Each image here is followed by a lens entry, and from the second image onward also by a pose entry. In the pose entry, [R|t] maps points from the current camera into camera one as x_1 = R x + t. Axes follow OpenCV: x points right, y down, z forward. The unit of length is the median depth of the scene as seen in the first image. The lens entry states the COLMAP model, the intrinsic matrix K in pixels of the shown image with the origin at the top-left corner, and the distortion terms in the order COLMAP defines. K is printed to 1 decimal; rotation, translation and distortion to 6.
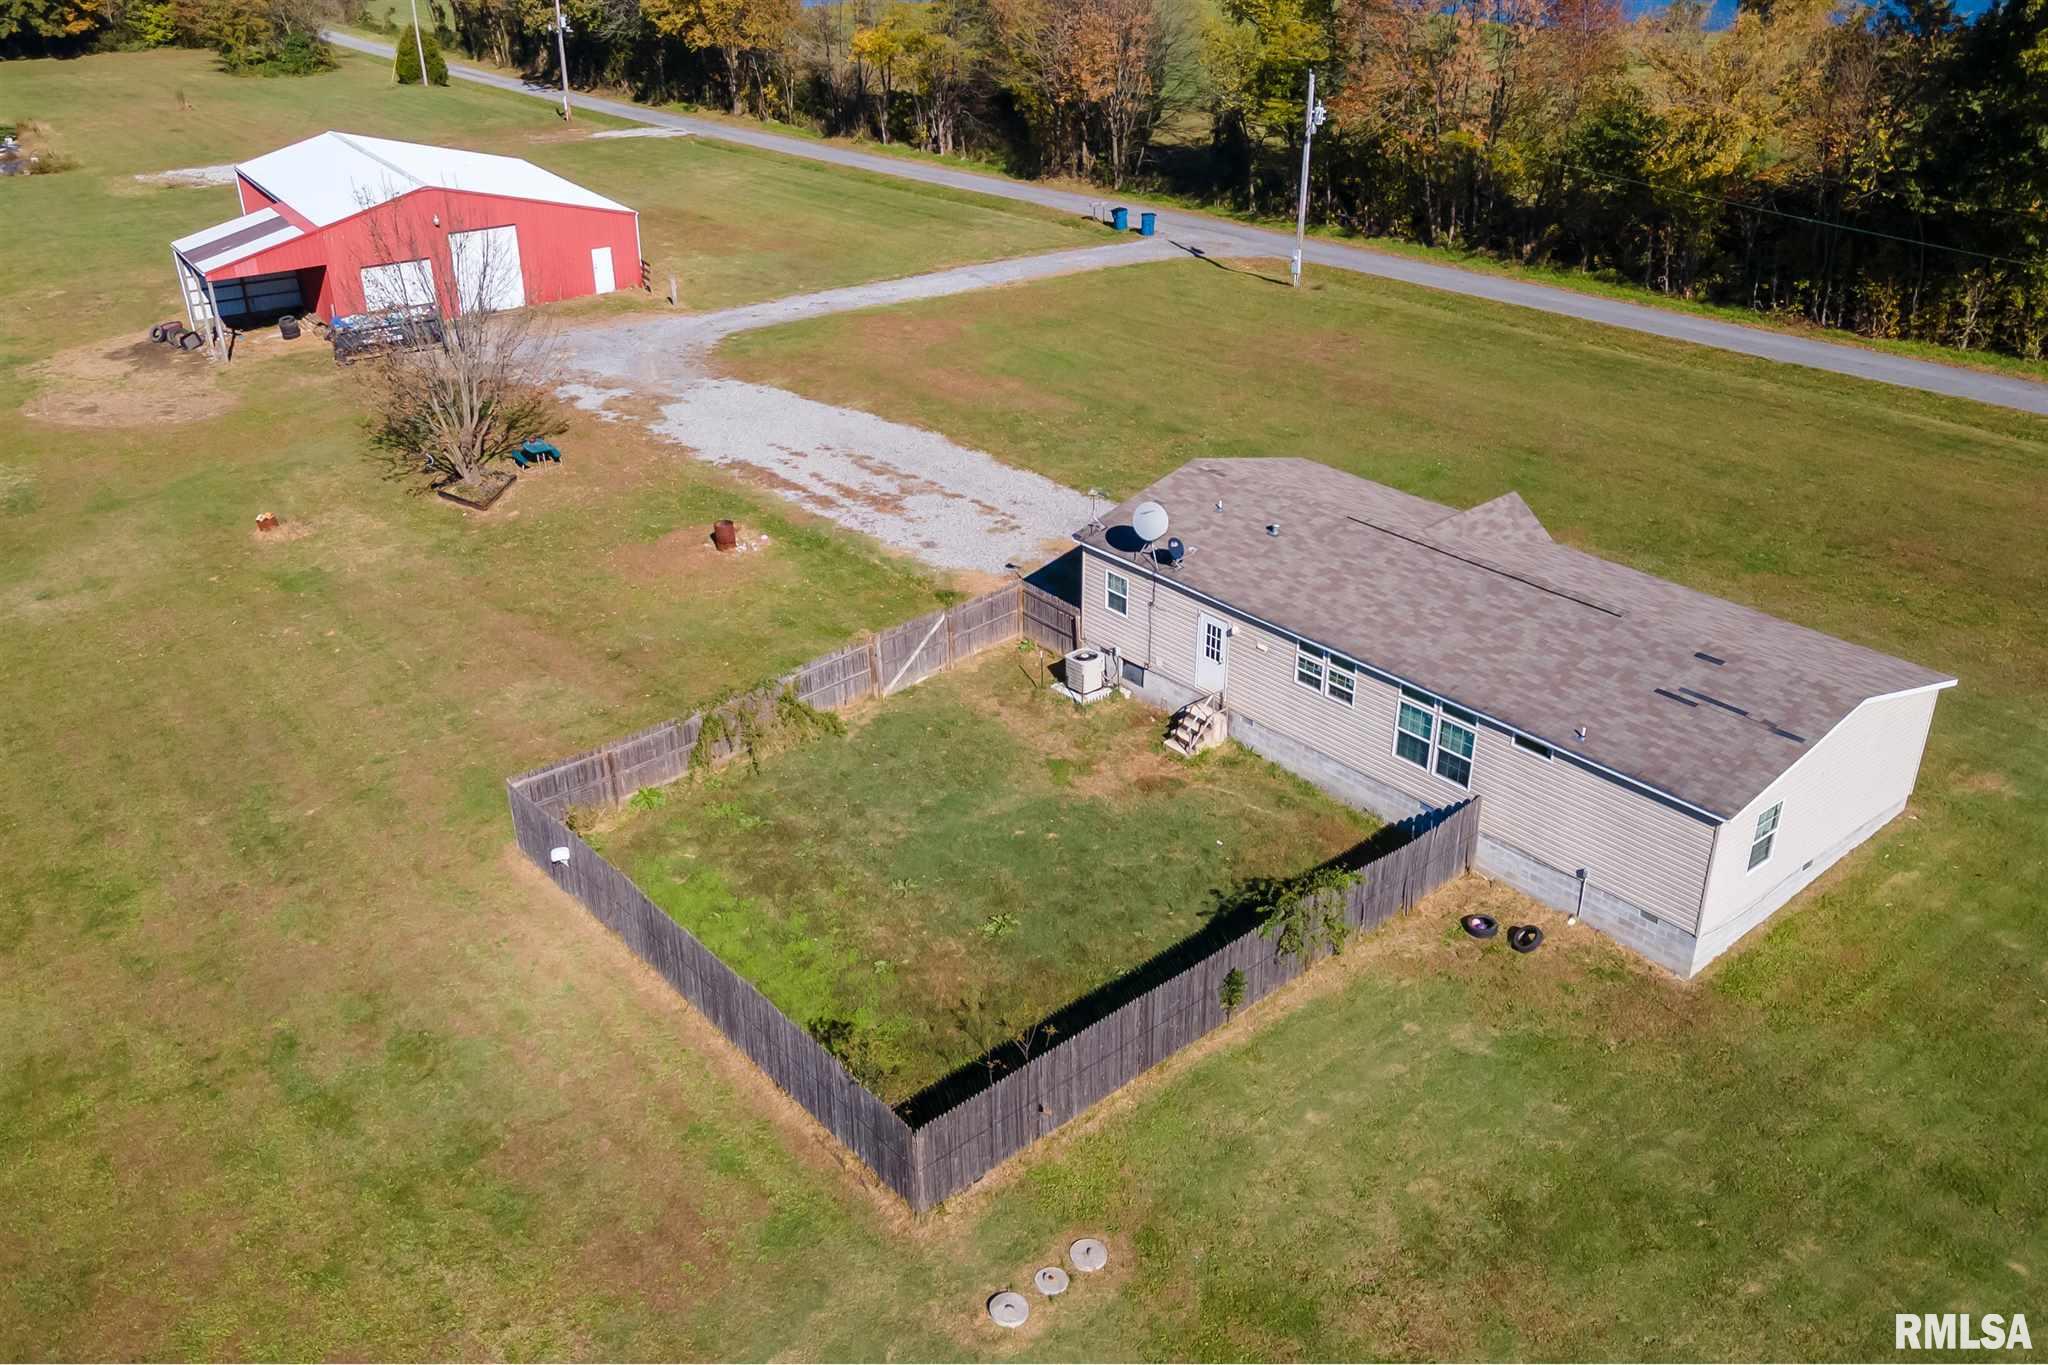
lens RADIAL K [[1782.1, 0, 1053.7], [0, 1782.1, 647.2], [0, 0, 1]] dist [0.020127, 0.004387]
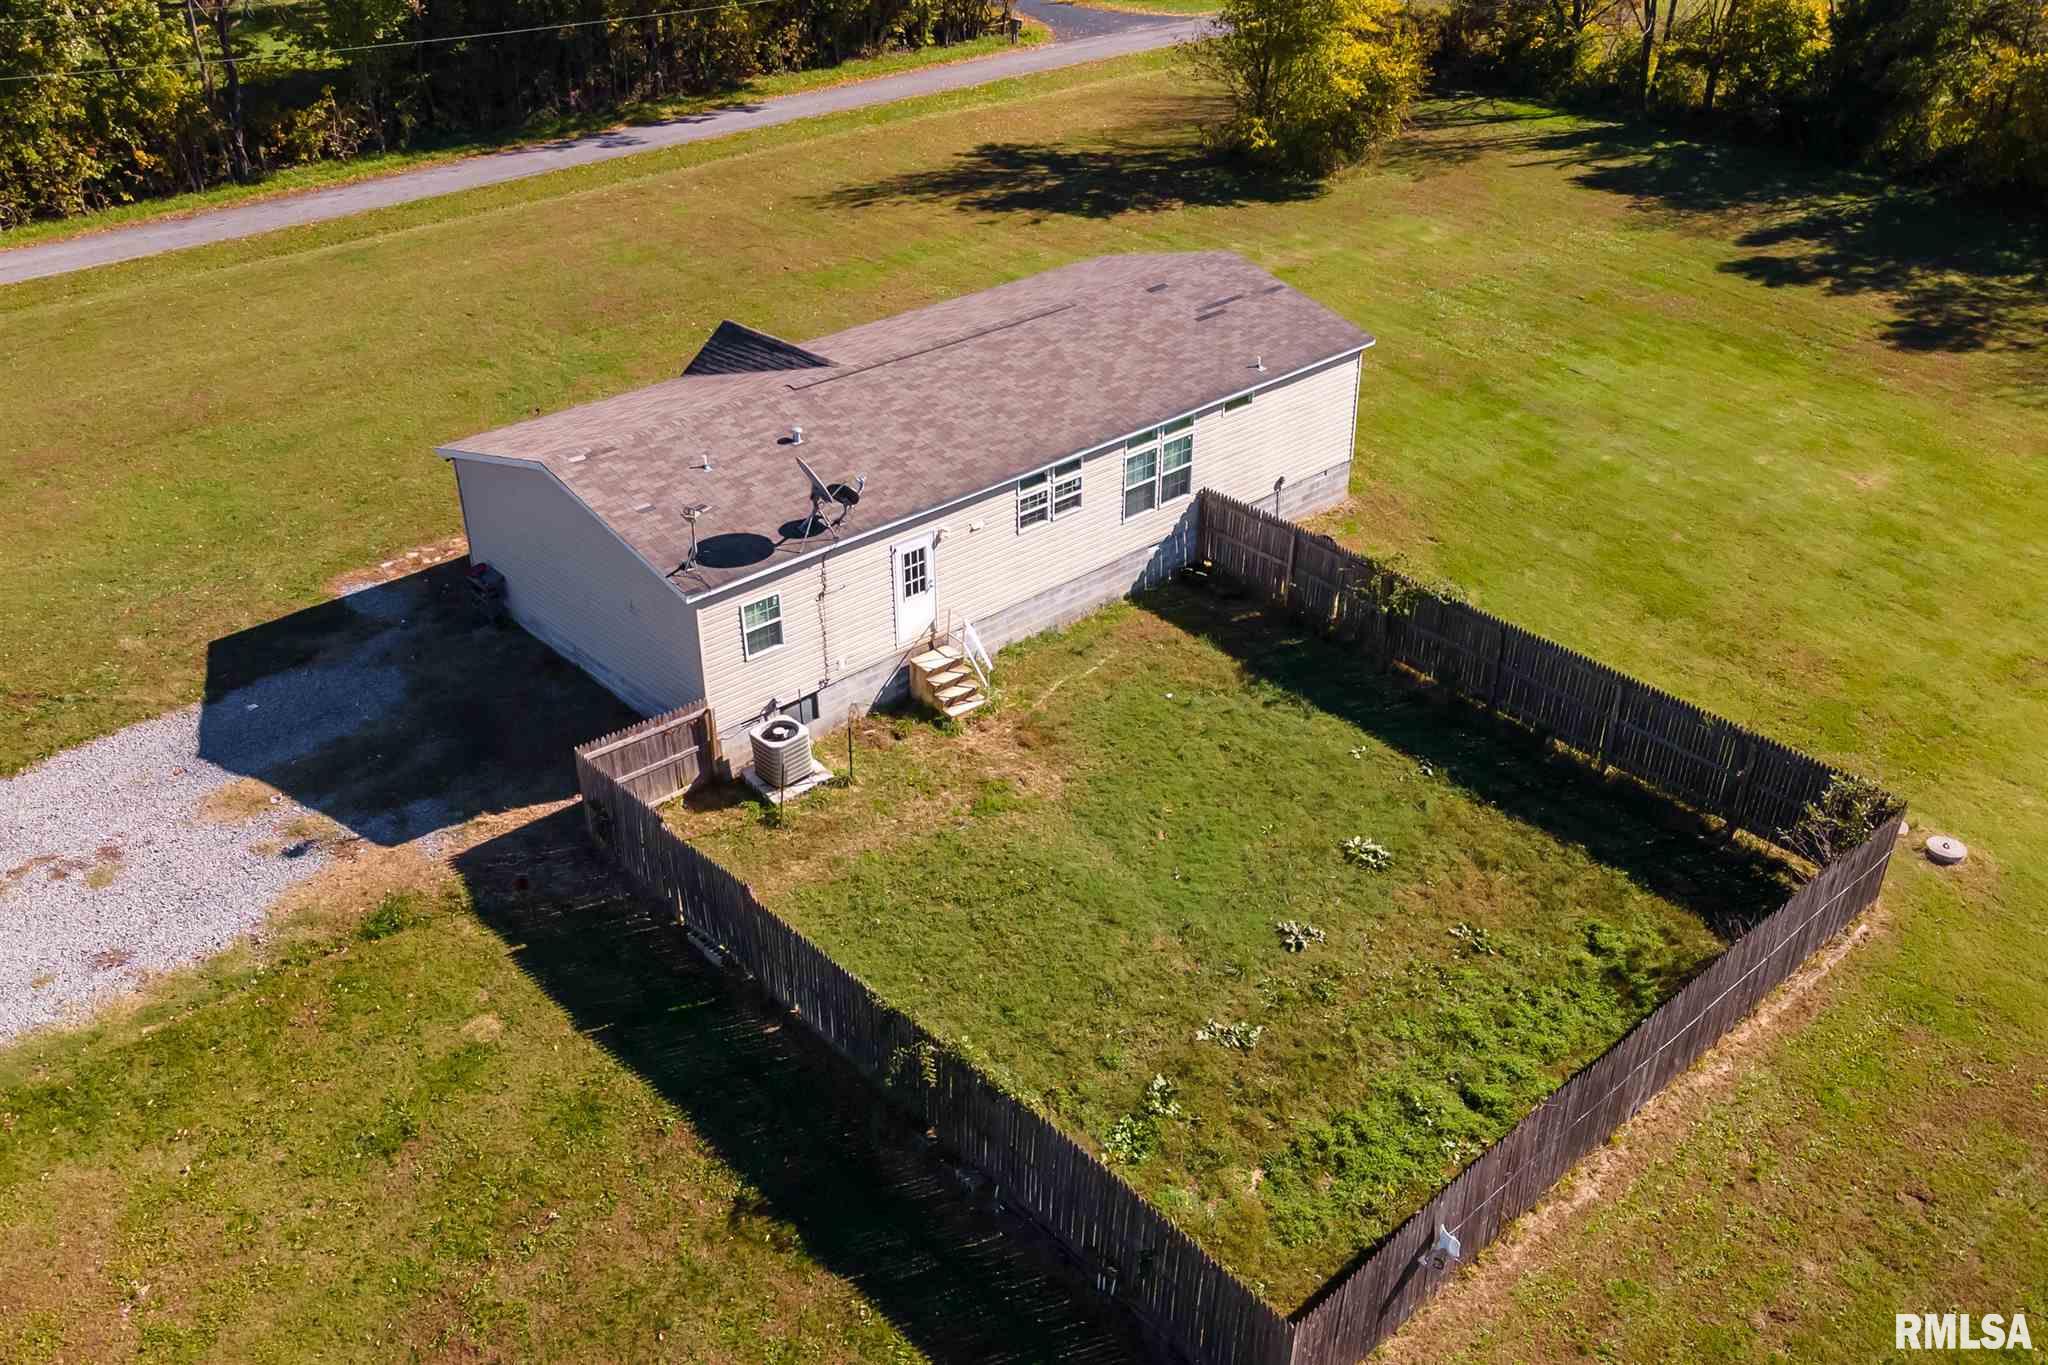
lens RADIAL K [[1782.1, 0, 1053.7], [0, 1782.1, 647.2], [0, 0, 1]] dist [0.020127, 0.004387]
pose [[-0.036114, -0.487229, 0.872527, -0.627851], [0.438967, 0.776624, 0.451844, -0.313264], [-0.897777, 0.399328, 0.185830, 0.862418]]
